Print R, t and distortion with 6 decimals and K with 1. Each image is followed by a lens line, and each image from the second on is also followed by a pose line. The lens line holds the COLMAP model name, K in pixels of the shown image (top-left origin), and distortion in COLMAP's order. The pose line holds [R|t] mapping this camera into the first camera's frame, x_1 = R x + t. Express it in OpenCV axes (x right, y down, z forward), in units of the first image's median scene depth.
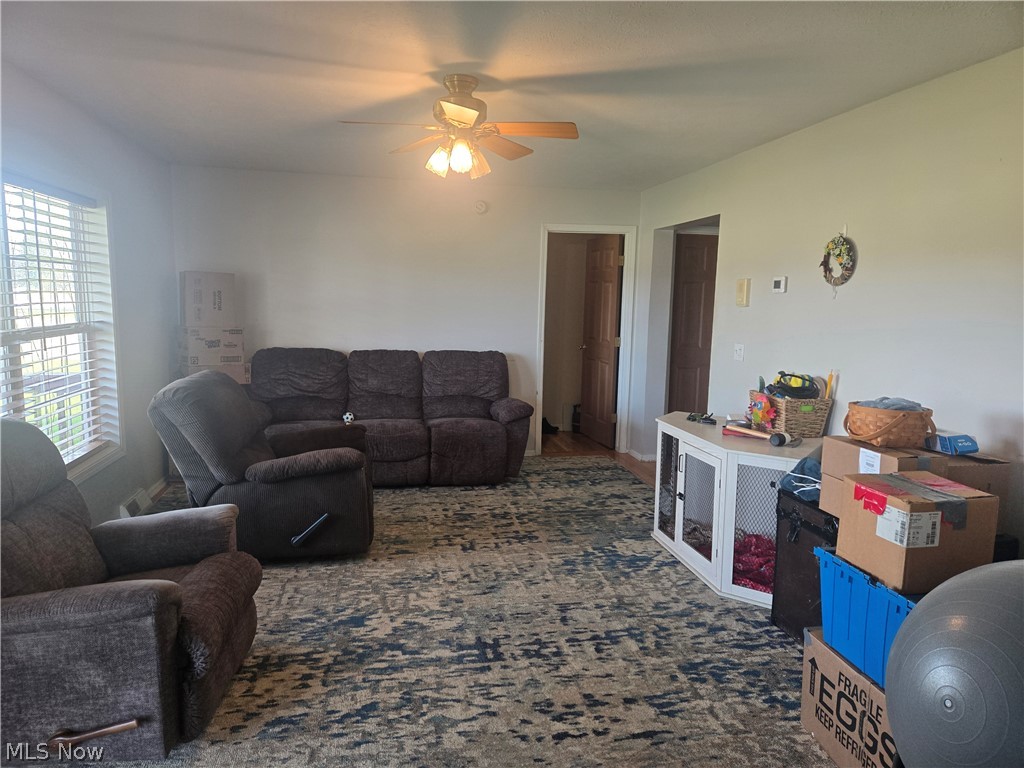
lens RADIAL K [[688.5, 0, 509.7], [0, 688.5, 385.3], [0, 0, 1]] dist [0.046307, -0.003793]
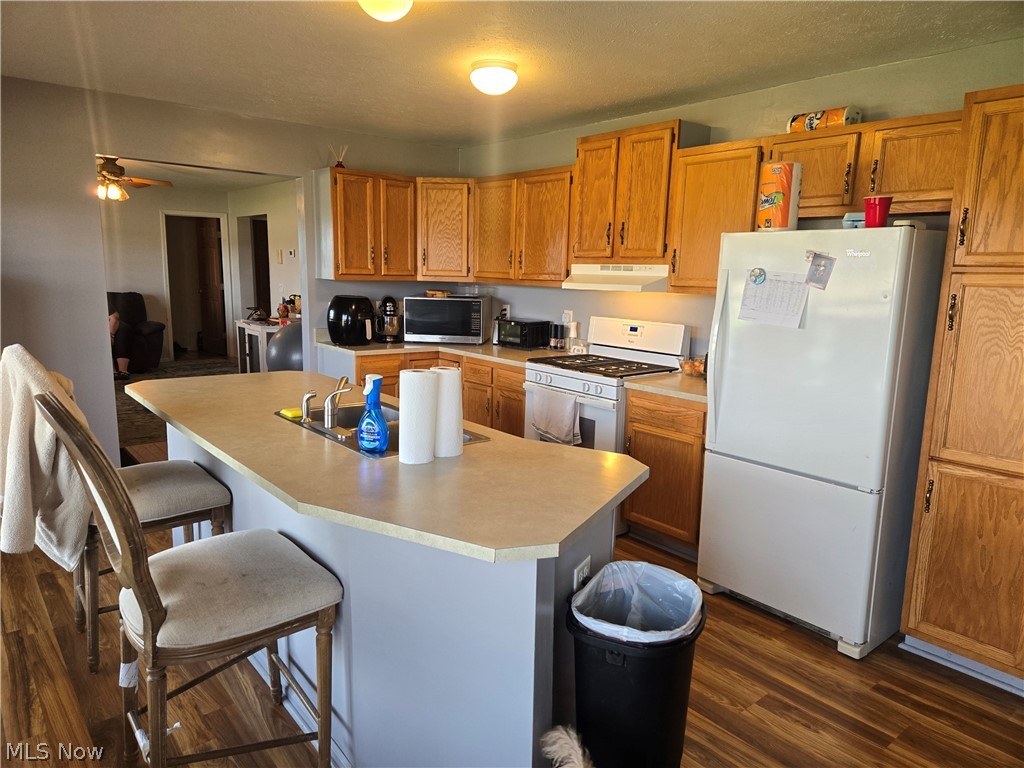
lens RADIAL K [[688.5, 0, 514.3], [0, 688.5, 385.9], [0, 0, 1]] dist [0.046307, -0.003793]
pose [[0.877962, -0.080764, 0.471868, -0.029734], [0.054808, 0.996143, 0.068521, 0.109499], [-0.475583, -0.034297, 0.879002, -0.867852]]
